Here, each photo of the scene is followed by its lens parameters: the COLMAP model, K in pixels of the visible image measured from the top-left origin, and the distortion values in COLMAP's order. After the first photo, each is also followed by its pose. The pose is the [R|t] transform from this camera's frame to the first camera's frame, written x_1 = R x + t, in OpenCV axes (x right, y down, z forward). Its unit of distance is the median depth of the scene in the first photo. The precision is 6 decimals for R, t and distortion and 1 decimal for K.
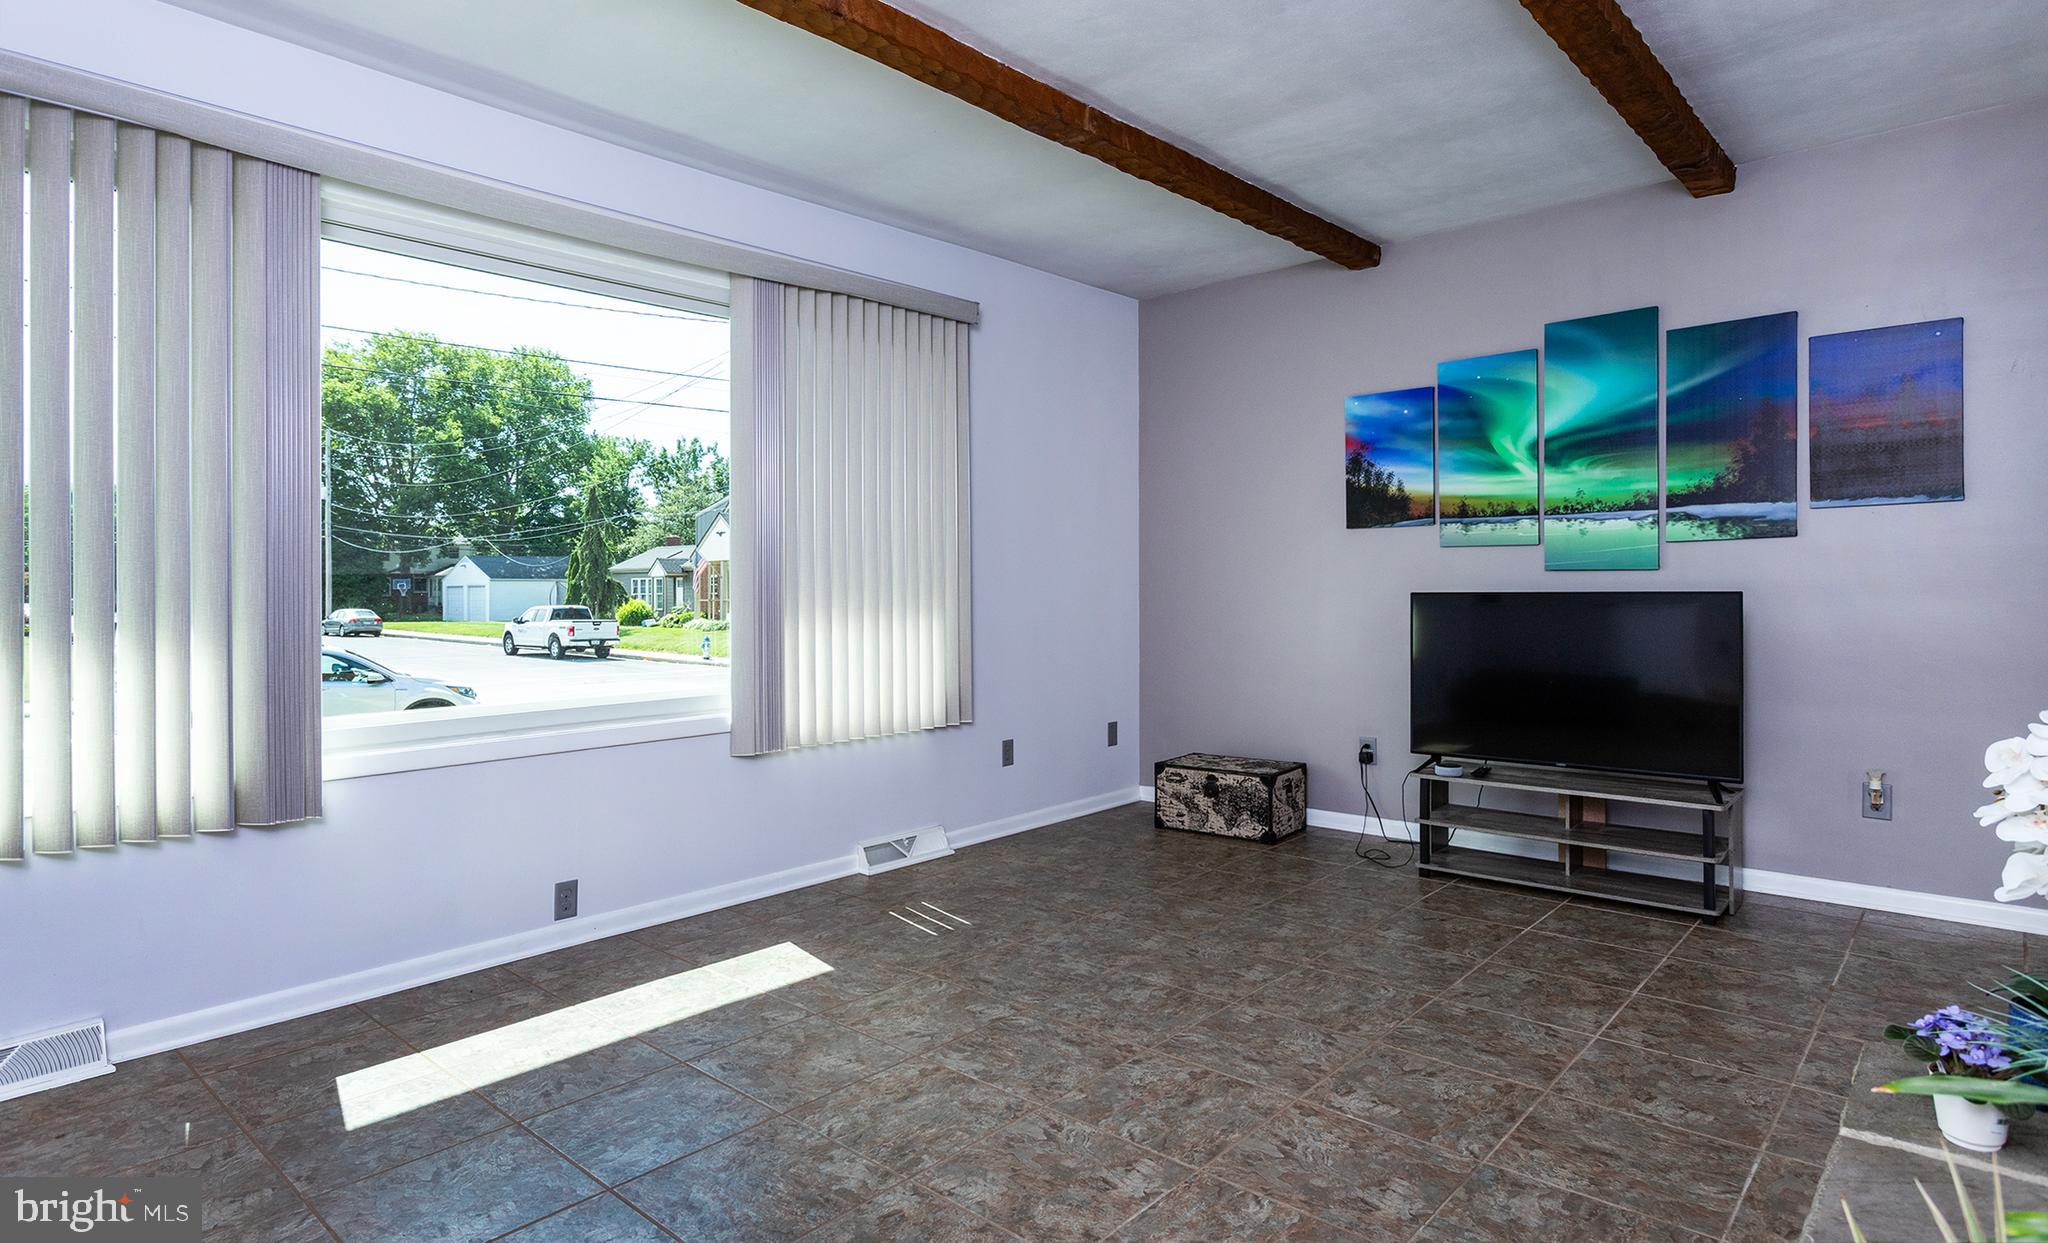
lens RADIAL K [[1104.2, 0, 1023.1], [0, 1104.2, 566.9], [0, 0, 1]] dist [-0.004645, 0.006016]
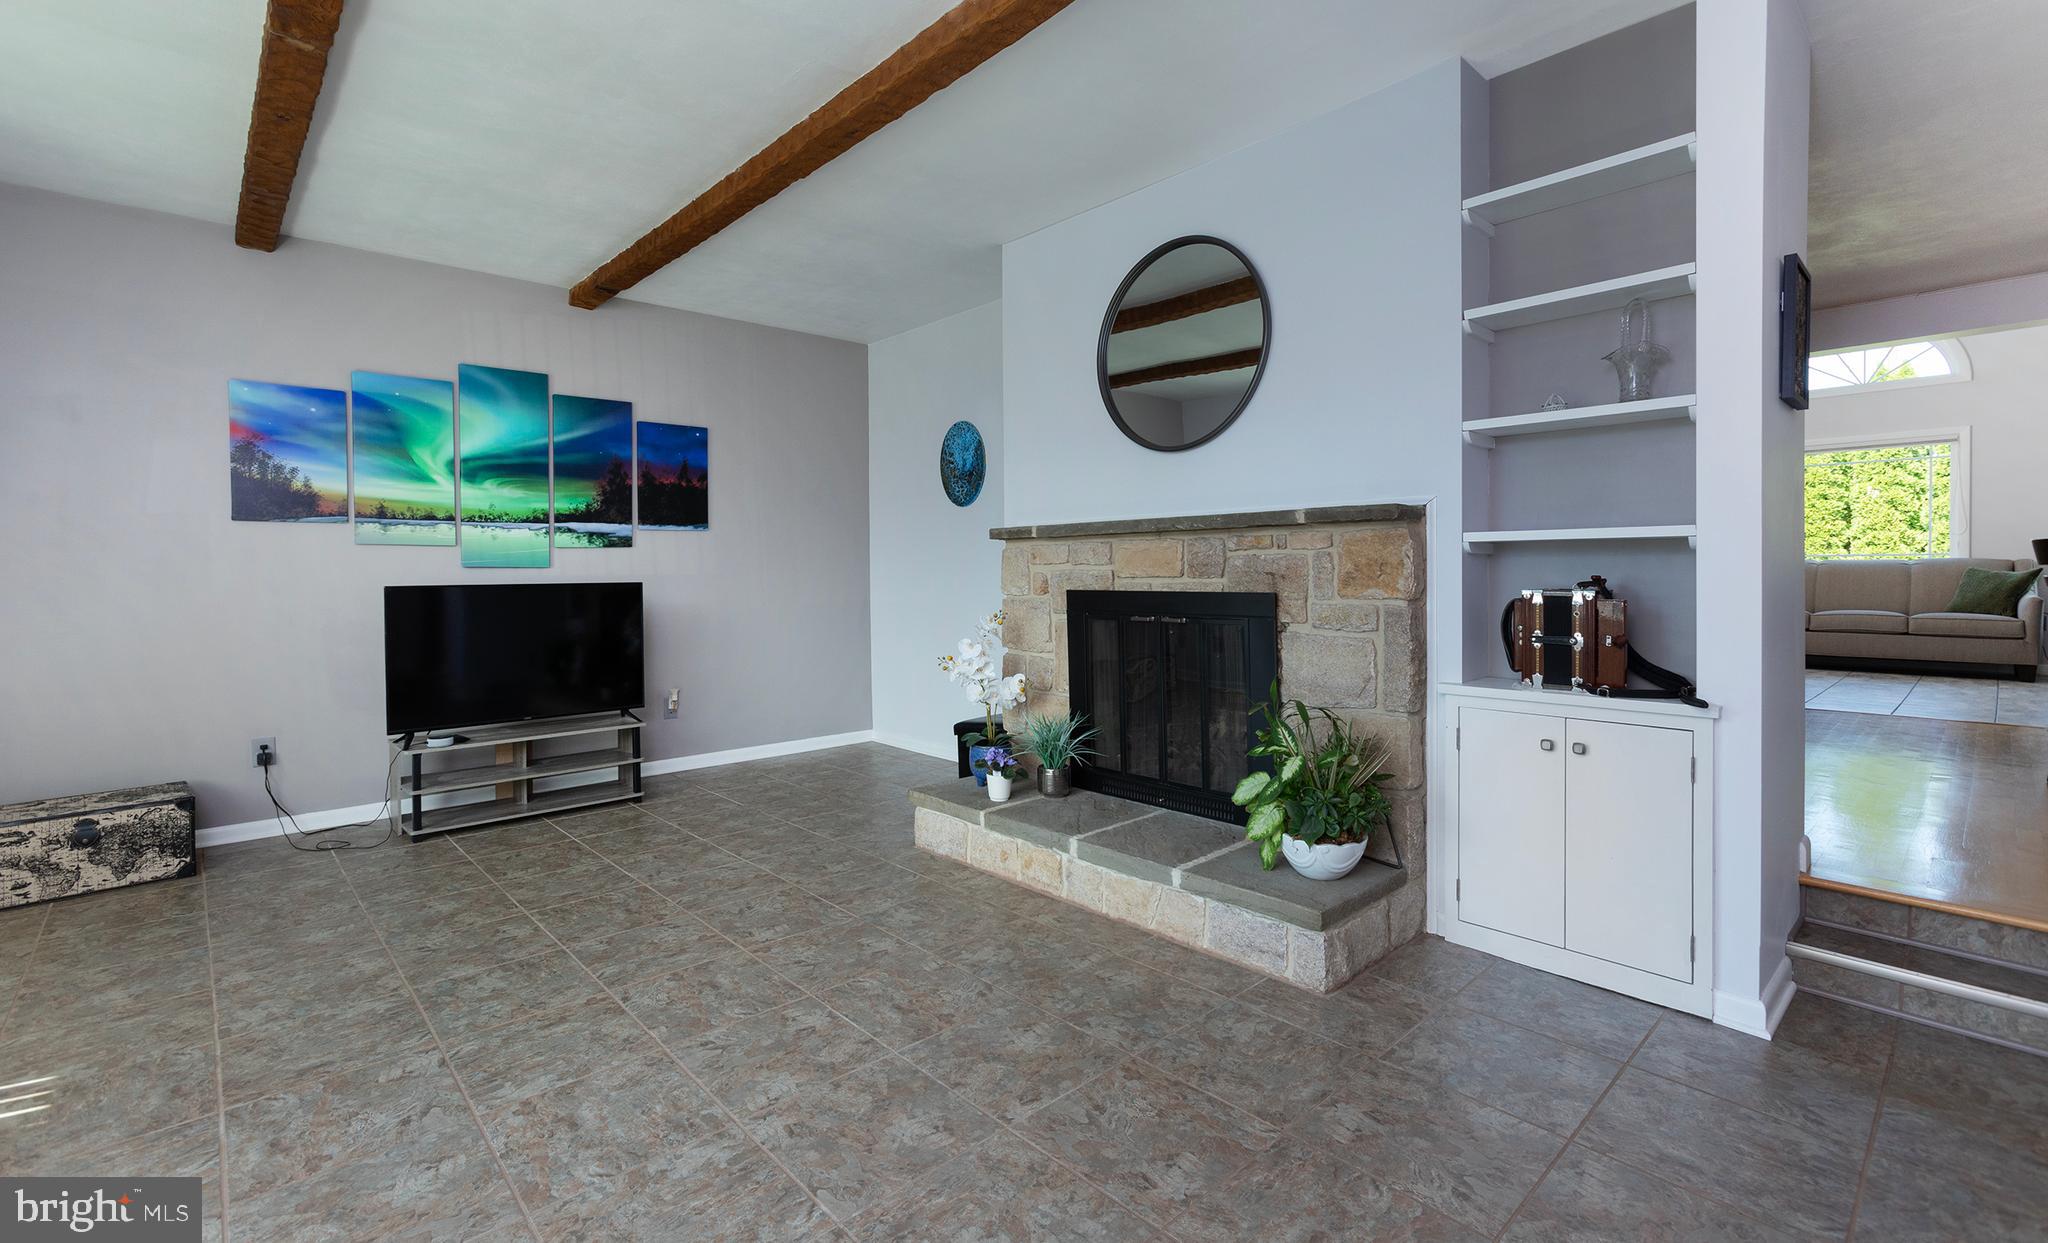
lens RADIAL K [[910.9, 0, 987.5], [0, 910.9, 579.7], [0, 0, 1]] dist [-0.013458, 0.007726]
pose [[0.112878, -0.001165, 0.993608, -0.549380], [-0.006180, 0.999979, 0.001875, 0.013996], [-0.993590, -0.006352, 0.112869, 0.381835]]
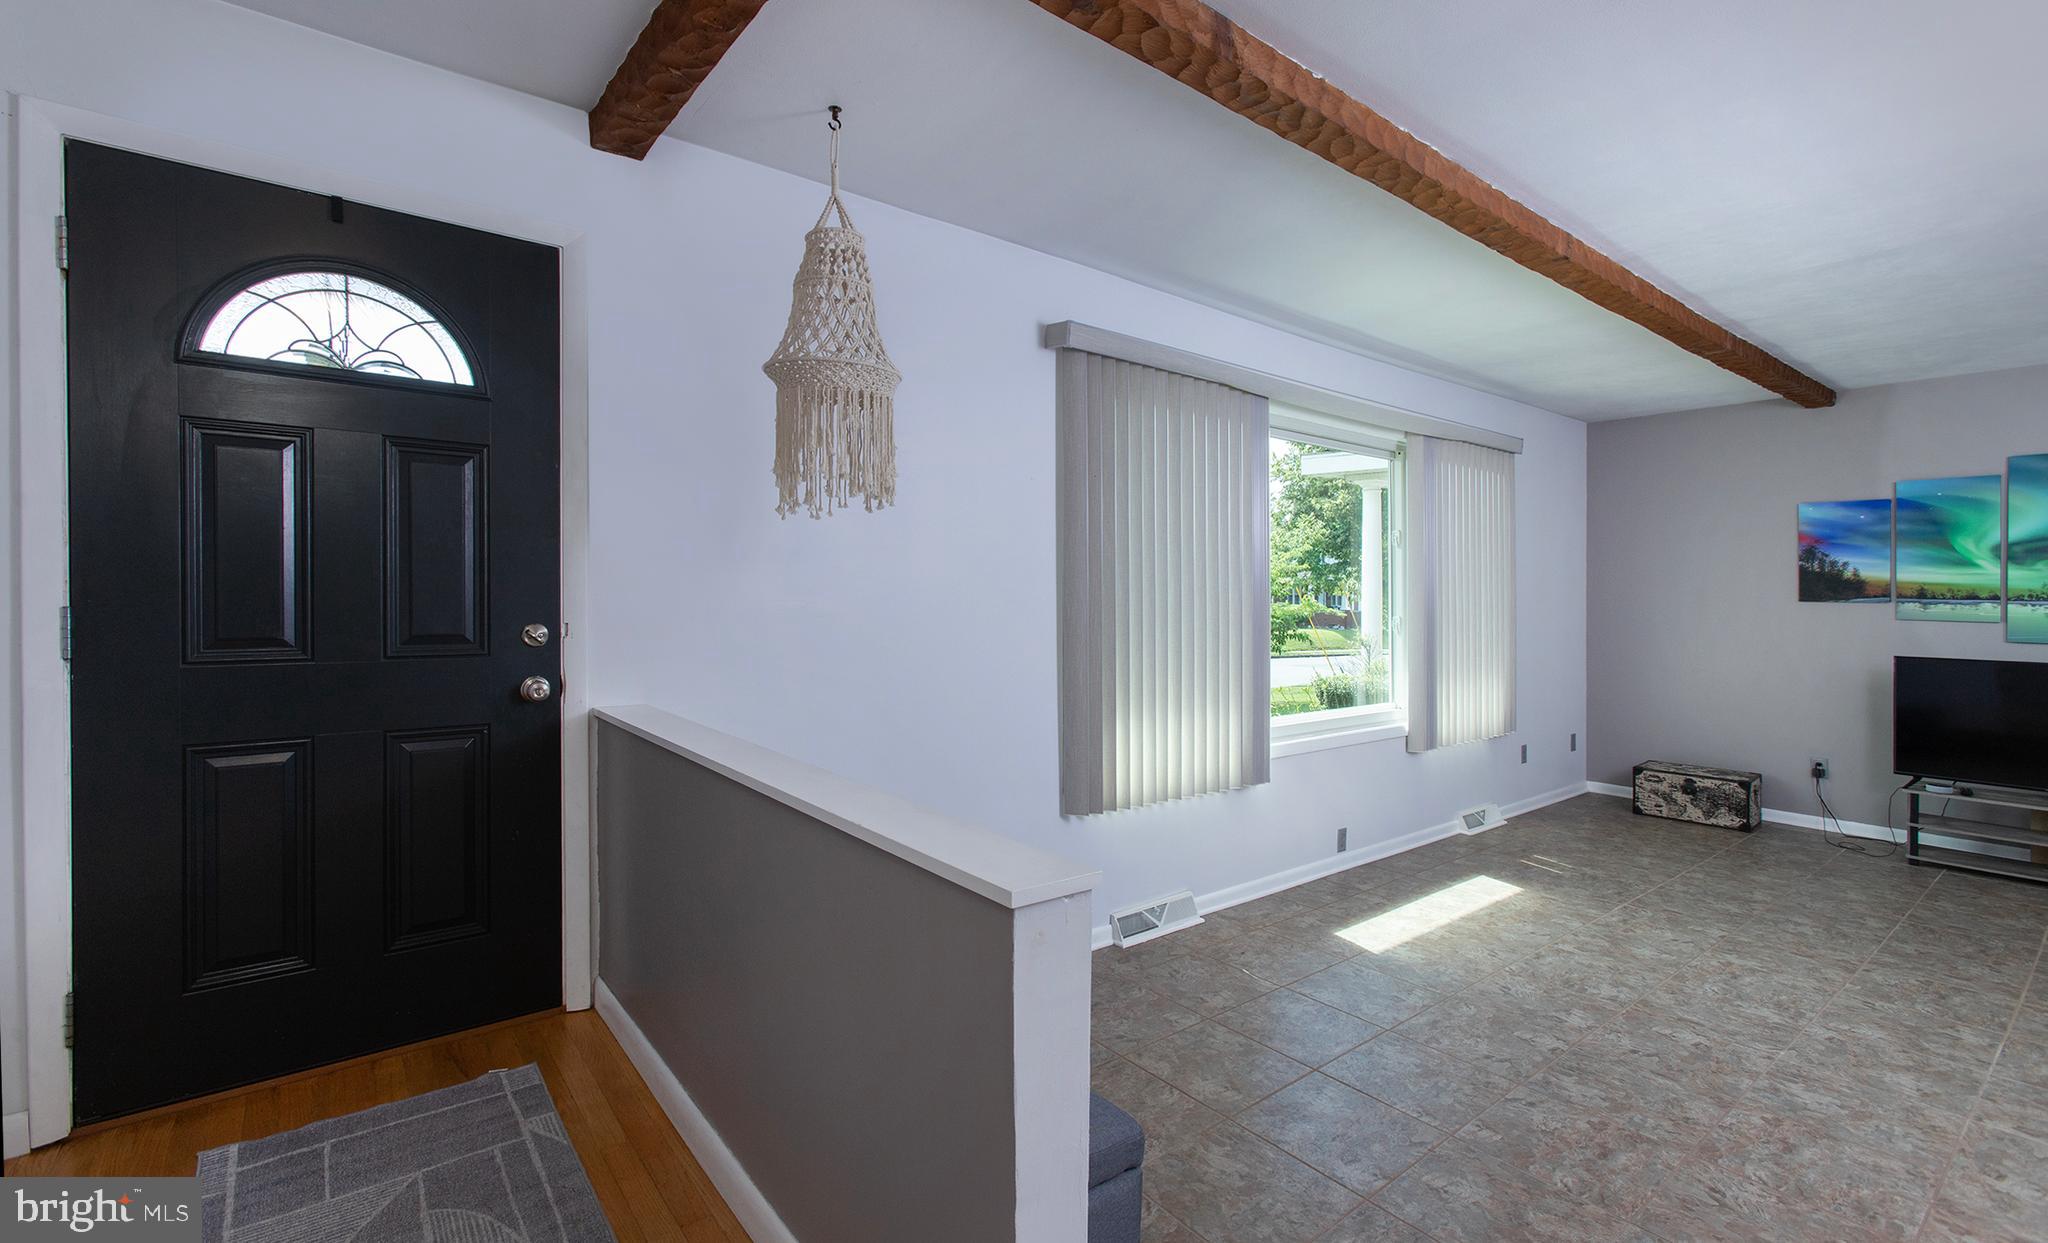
lens RADIAL K [[910.9, 0, 1018.9], [0, 910.9, 573.1], [0, 0, 1]] dist [-0.013458, 0.007726]
pose [[0.984753, 0.020774, -0.172713, -0.626583], [-0.021339, 0.999771, -0.001412, -0.064844], [0.172644, 0.005076, 0.984971, -0.346483]]
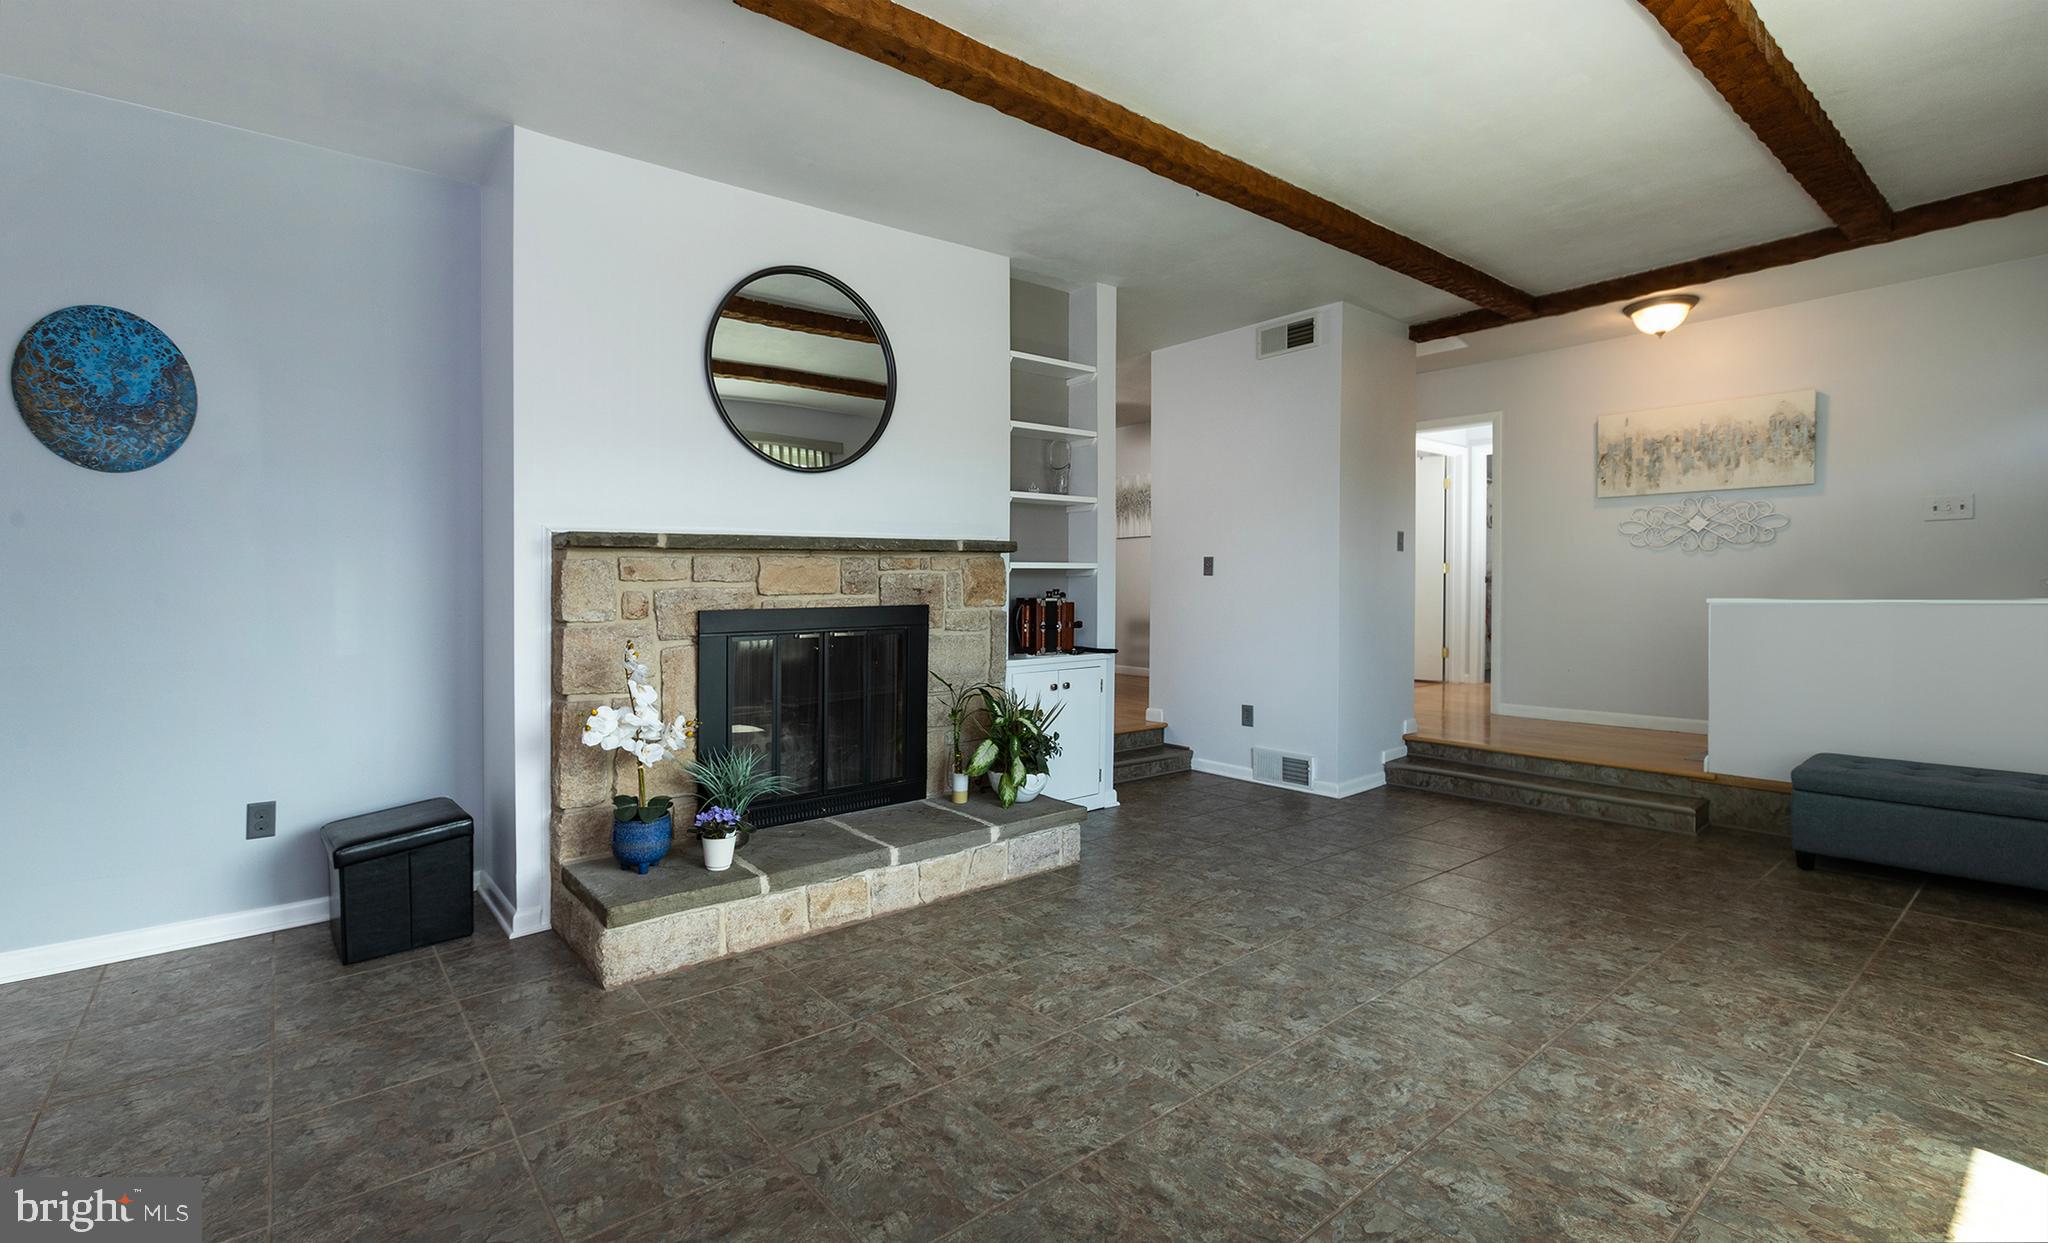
lens RADIAL K [[910.9, 0, 1022.6], [0, 910.9, 586.7], [0, 0, 1]] dist [-0.013458, 0.007726]
pose [[-0.988697, 0.019319, 0.148681, 0.027318], [0.017524, 0.999757, -0.013376, 0.020951], [-0.148903, -0.010619, -0.988795, 1.209386]]
